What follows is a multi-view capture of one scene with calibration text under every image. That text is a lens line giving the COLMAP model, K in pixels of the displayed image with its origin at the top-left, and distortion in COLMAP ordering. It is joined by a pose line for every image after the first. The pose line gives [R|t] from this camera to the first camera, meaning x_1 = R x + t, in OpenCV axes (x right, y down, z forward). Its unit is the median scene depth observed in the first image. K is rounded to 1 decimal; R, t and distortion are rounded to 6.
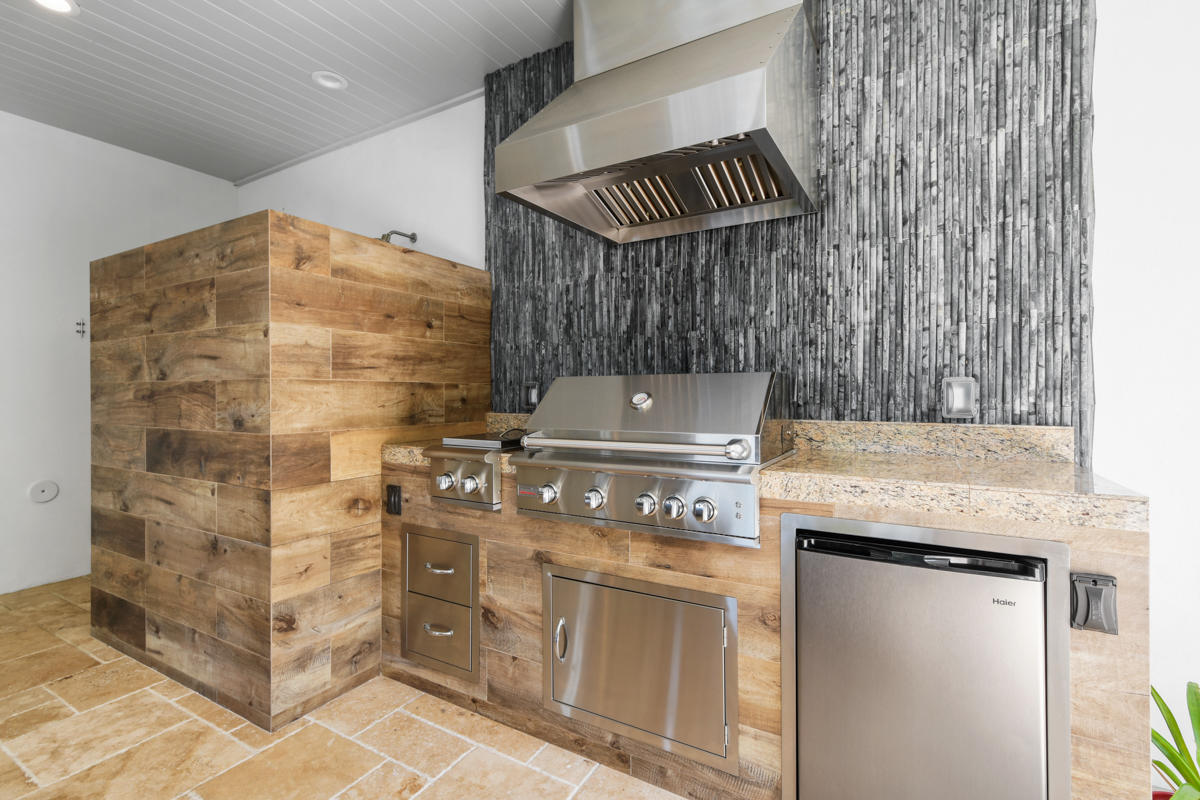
lens RADIAL K [[551.3, 0, 590.5], [0, 551.3, 393.4], [0, 0, 1]] dist [0.011691, -0.000430]
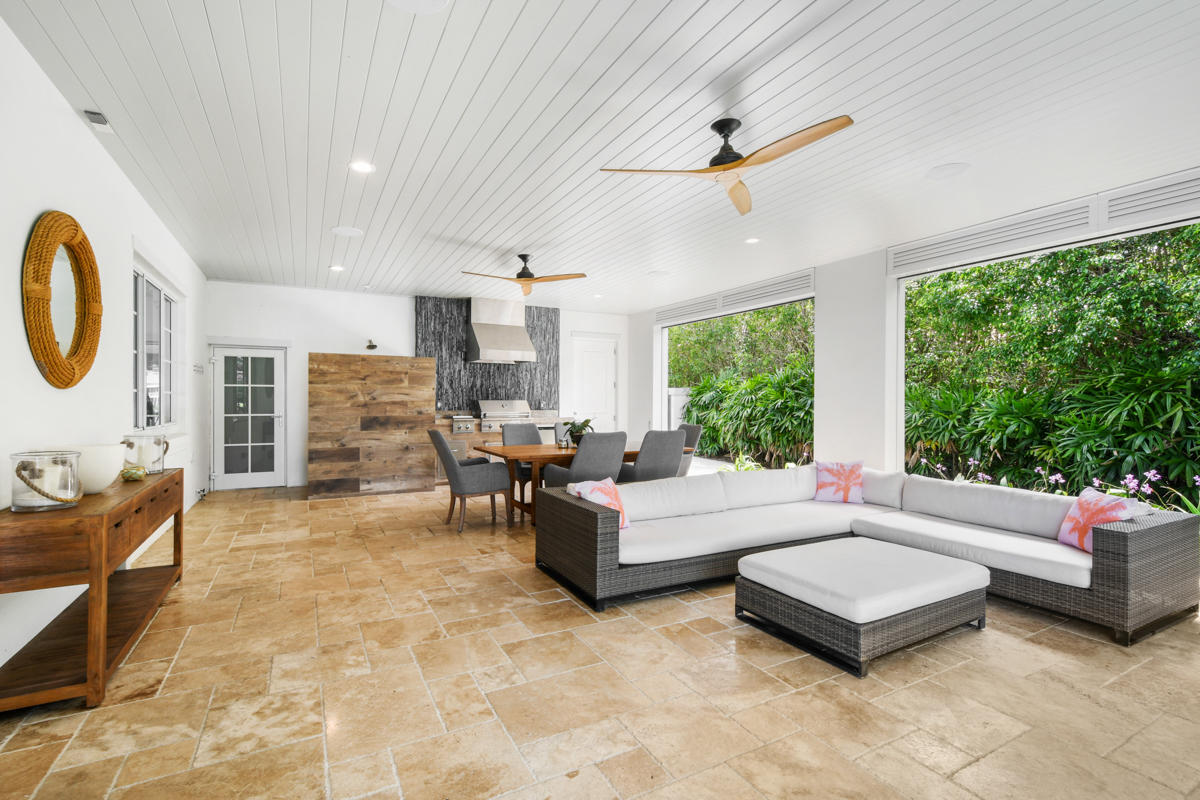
lens RADIAL K [[551.3, 0, 599.1], [0, 551.3, 402.7], [0, 0, 1]] dist [0.011691, -0.000430]
pose [[0.507179, 0.000898, 0.861840, -3.067390], [-0.002750, 0.999996, 0.000576, -0.017265], [-0.861836, -0.002663, 0.507179, -1.808235]]
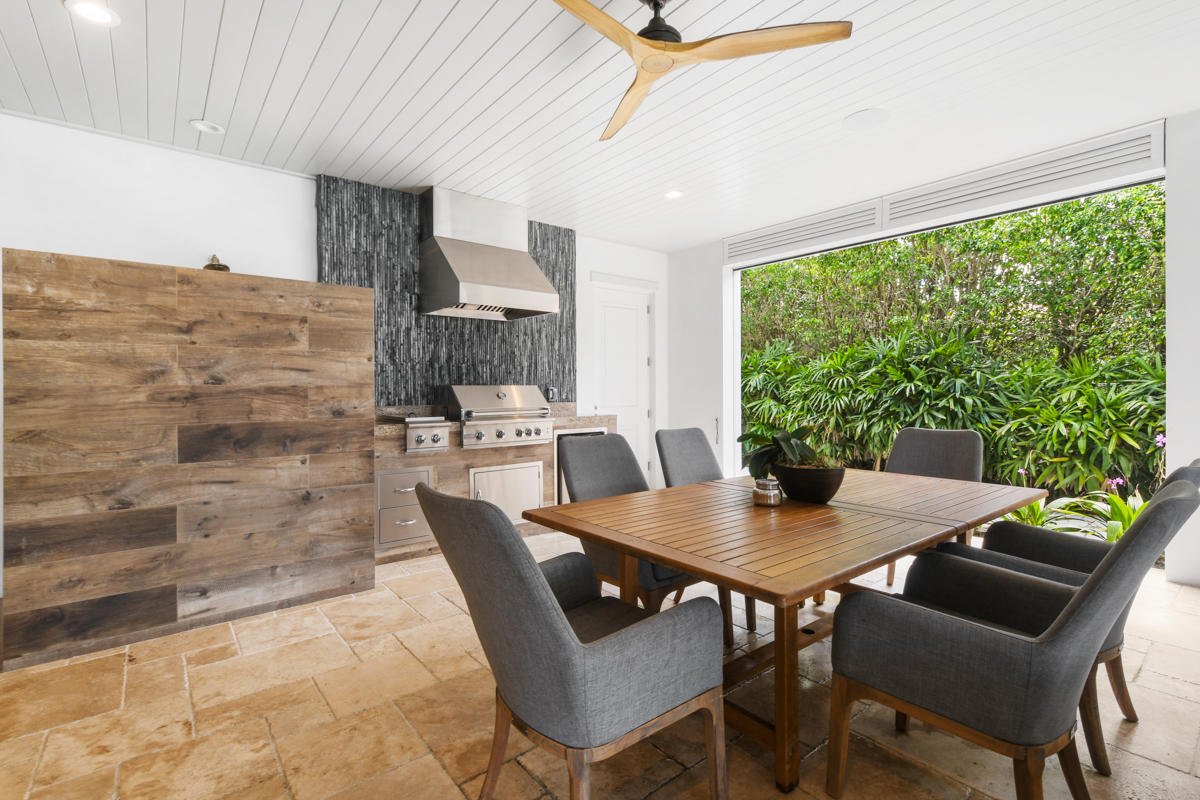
lens RADIAL K [[551.3, 0, 598.3], [0, 551.3, 393.0], [0, 0, 1]] dist [0.011691, -0.000430]
pose [[0.346600, -0.004279, 0.938003, -1.794113], [0.006812, 0.999975, 0.002044, -0.001817], [-0.937988, 0.005681, 0.346621, -0.241290]]
